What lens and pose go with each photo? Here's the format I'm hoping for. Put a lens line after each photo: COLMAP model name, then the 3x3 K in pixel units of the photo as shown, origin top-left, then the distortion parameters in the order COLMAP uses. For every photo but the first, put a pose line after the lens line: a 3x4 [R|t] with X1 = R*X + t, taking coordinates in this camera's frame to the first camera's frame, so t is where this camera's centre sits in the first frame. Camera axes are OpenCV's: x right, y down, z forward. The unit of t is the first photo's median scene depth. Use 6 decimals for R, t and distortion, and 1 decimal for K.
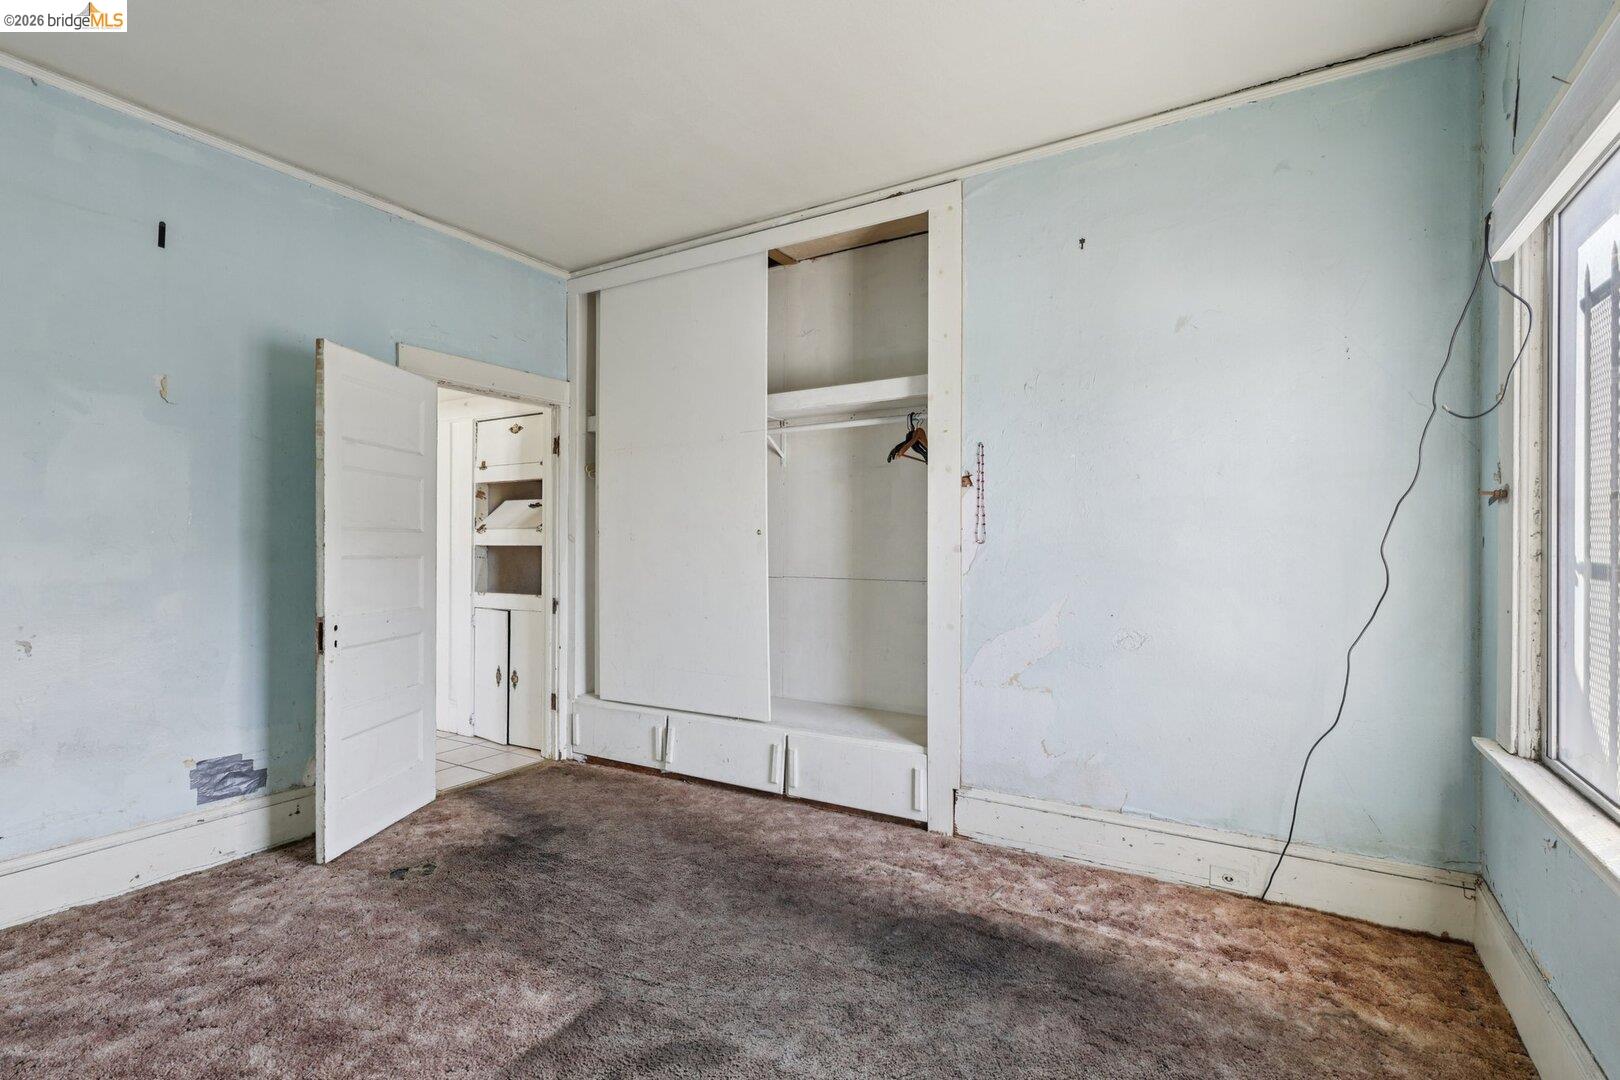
lens RADIAL K [[749.4, 0, 819.7], [0, 749.4, 545.8], [0, 0, 1]] dist [-0.003689, 0.001582]
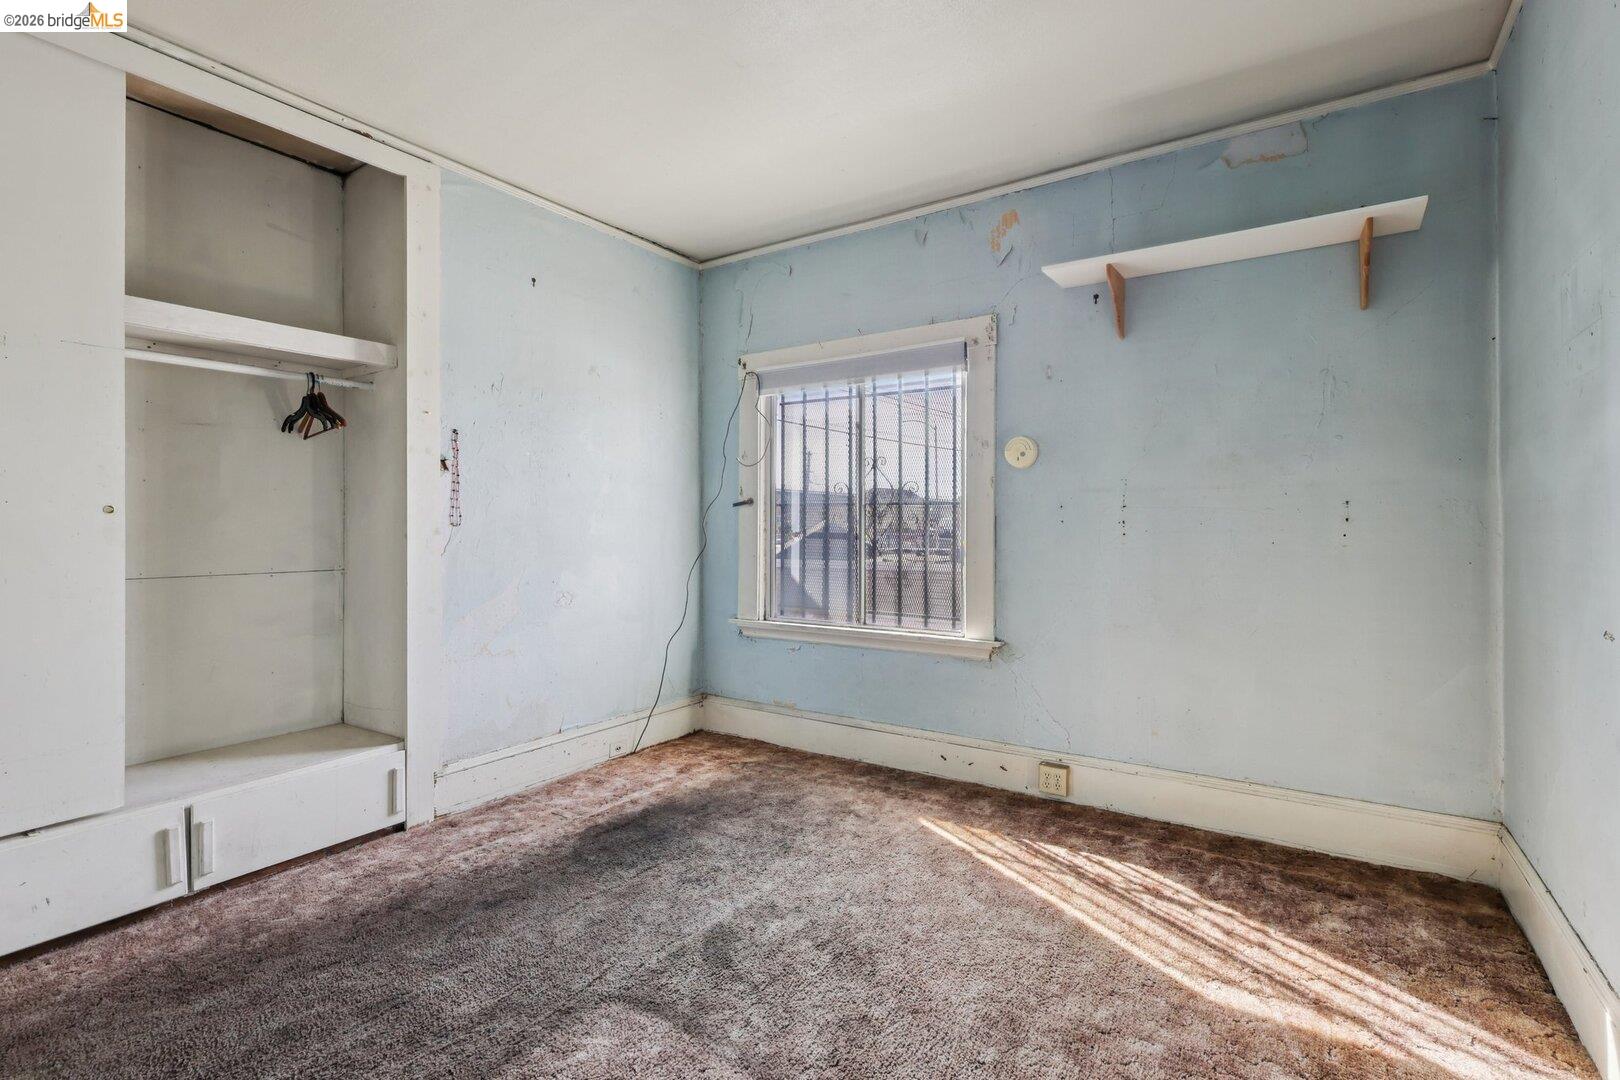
lens RADIAL K [[749.4, 0, 808.6], [0, 749.4, 524.9], [0, 0, 1]] dist [-0.003689, 0.001582]
pose [[0.057538, 0.000038, 0.998343, -0.872754], [0.006521, 0.999979, -0.000414, -0.001067], [-0.998322, 0.006534, 0.057537, 0.492749]]
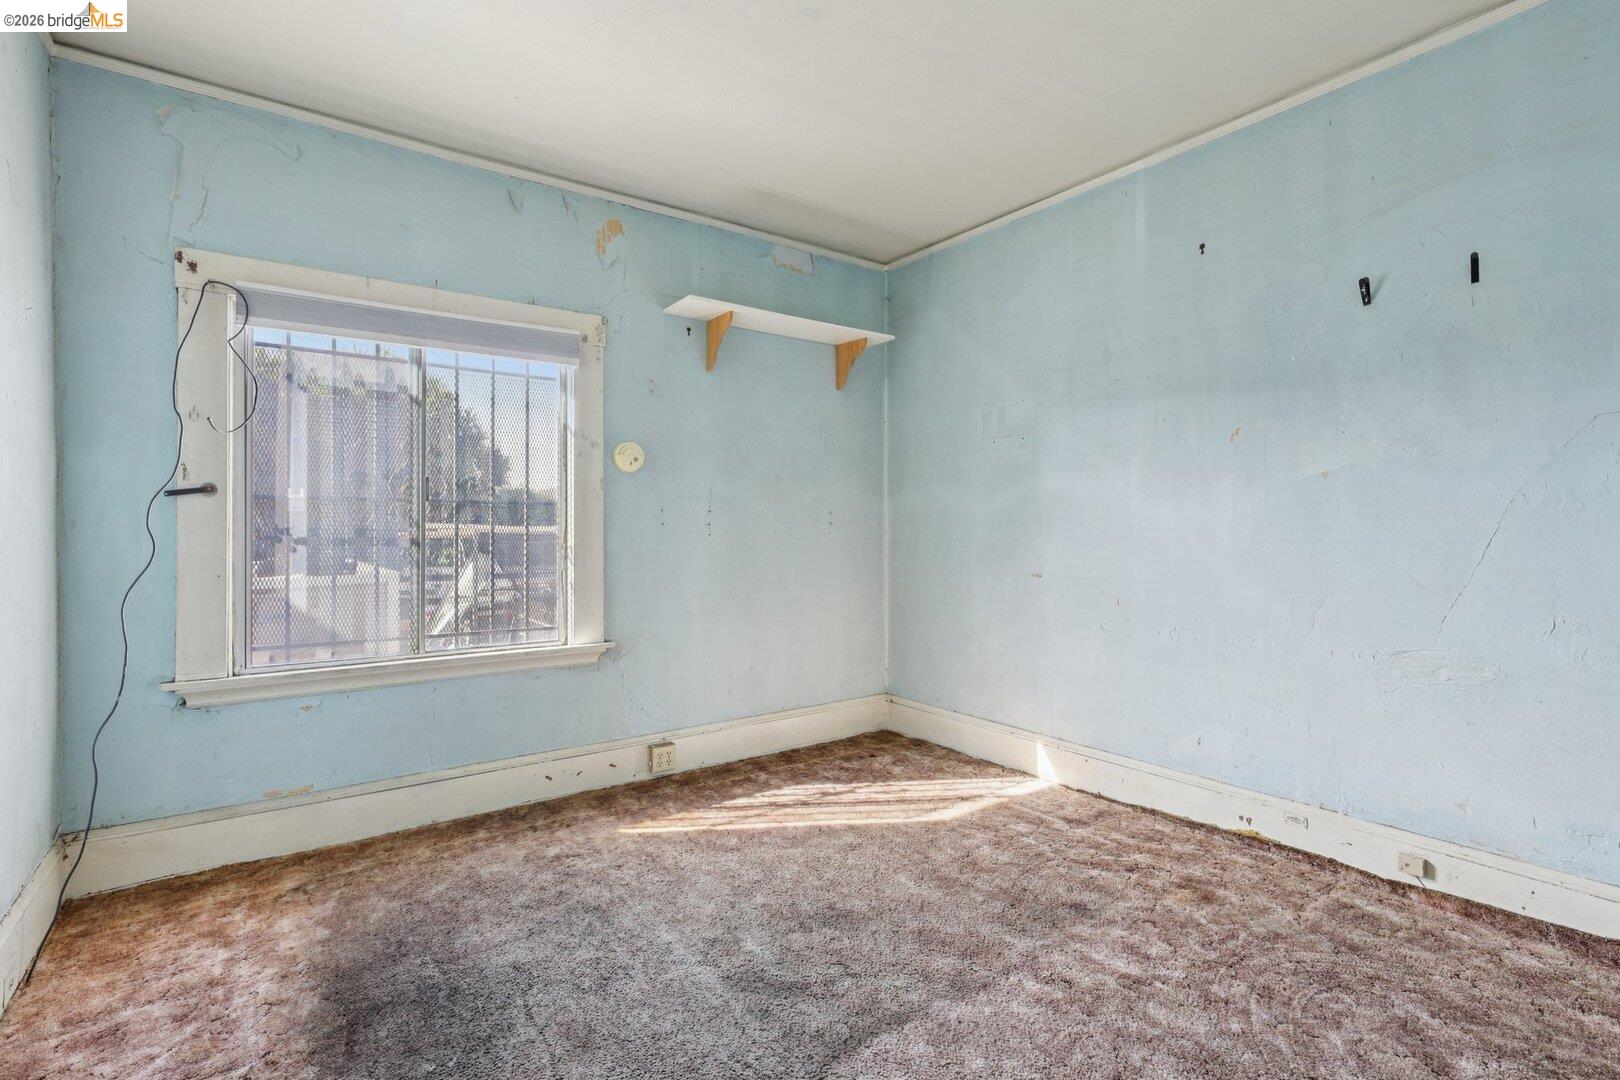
lens RADIAL K [[749.4, 0, 797.0], [0, 749.4, 534.9], [0, 0, 1]] dist [-0.003689, 0.001582]
pose [[-0.909261, -0.000349, 0.416227, -0.430017], [0.005547, 0.999901, 0.012955, -0.000099], [-0.416190, 0.014088, -0.909169, 1.249819]]
